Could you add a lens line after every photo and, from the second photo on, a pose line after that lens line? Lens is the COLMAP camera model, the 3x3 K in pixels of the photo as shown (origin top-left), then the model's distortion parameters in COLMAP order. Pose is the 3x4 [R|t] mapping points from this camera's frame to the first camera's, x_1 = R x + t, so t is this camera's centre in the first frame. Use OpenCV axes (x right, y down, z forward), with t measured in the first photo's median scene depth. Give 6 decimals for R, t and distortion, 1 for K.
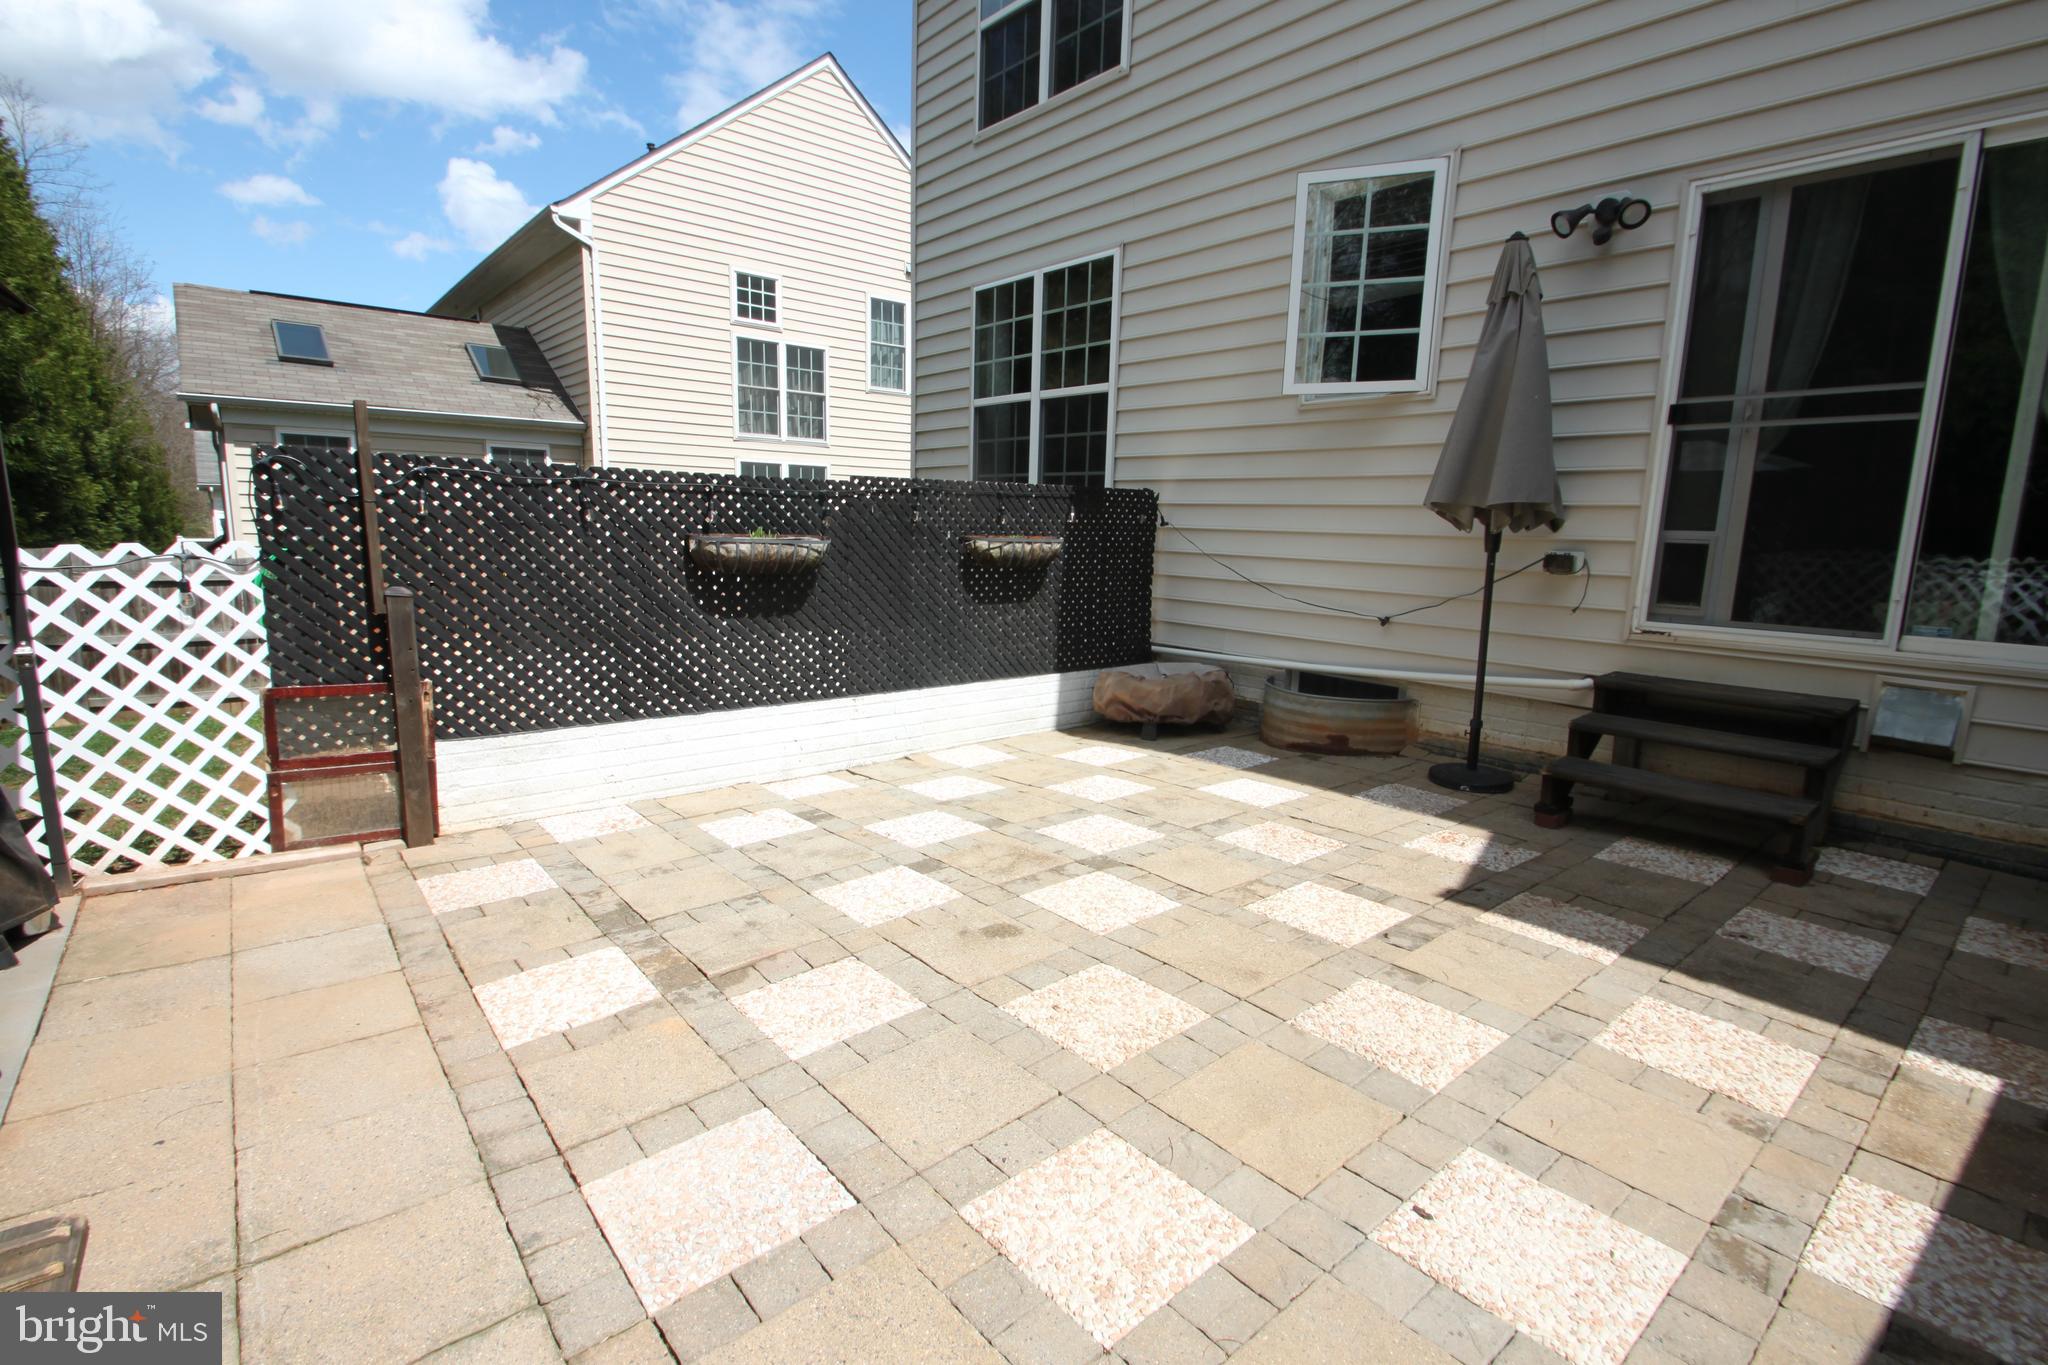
lens RADIAL K [[949.2, 0, 1024.0], [0, 949.2, 682.5], [0, 0, 1]] dist [0.001789, -0.000419]
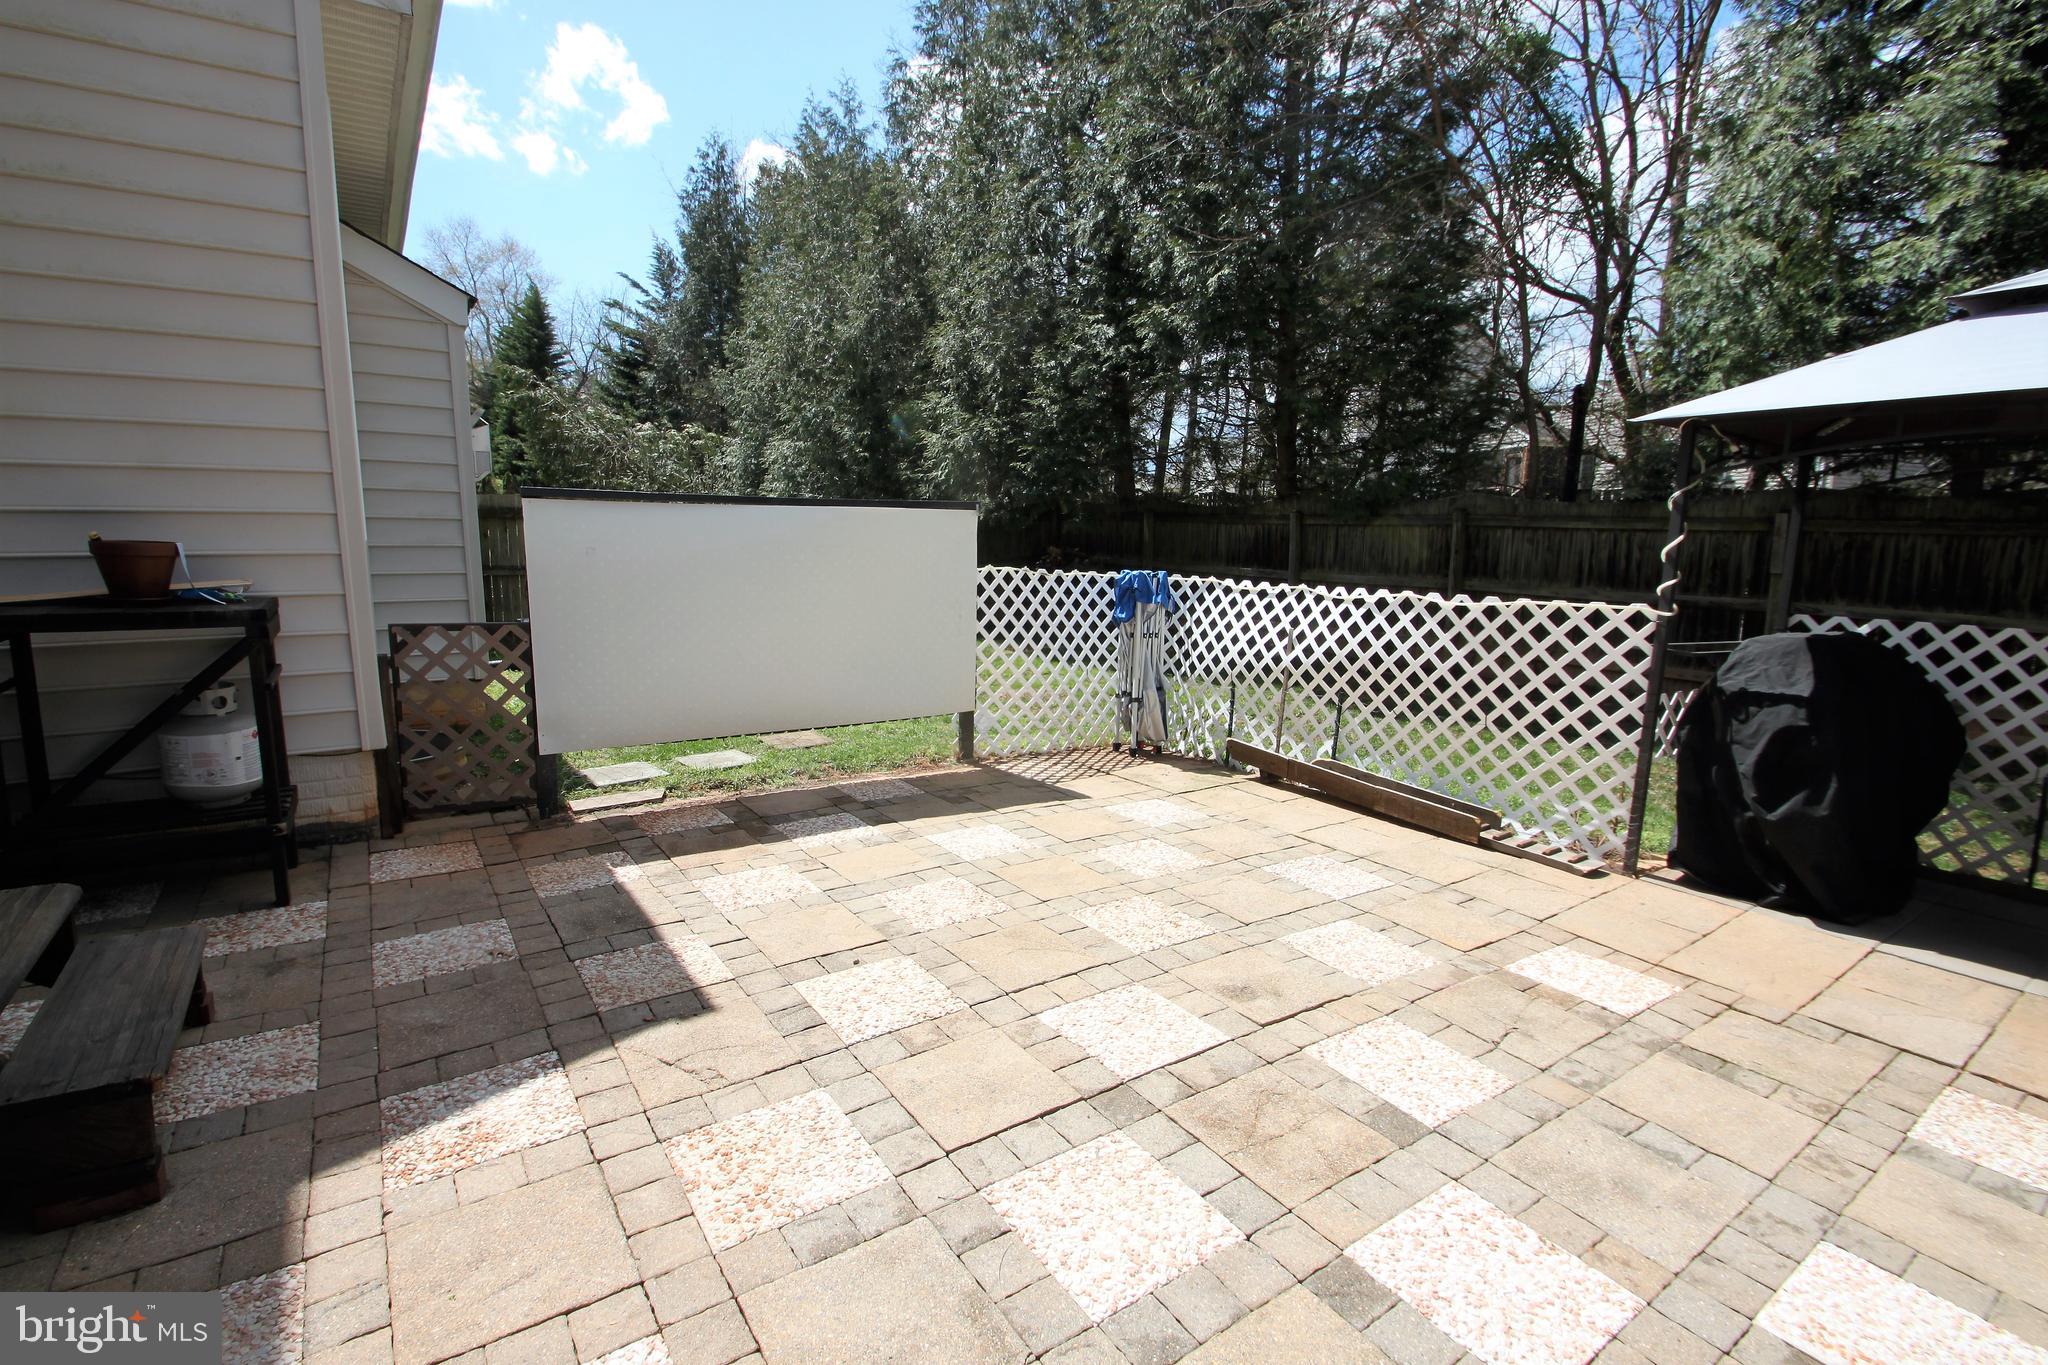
lens RADIAL K [[949.2, 0, 1024.0], [0, 949.2, 682.5], [0, 0, 1]] dist [0.001789, -0.000419]
pose [[-0.994579, -0.055502, 0.087936, 0.117778], [-0.024351, 0.946444, 0.321947, -0.320640], [-0.101096, 0.318060, -0.942665, 1.687964]]
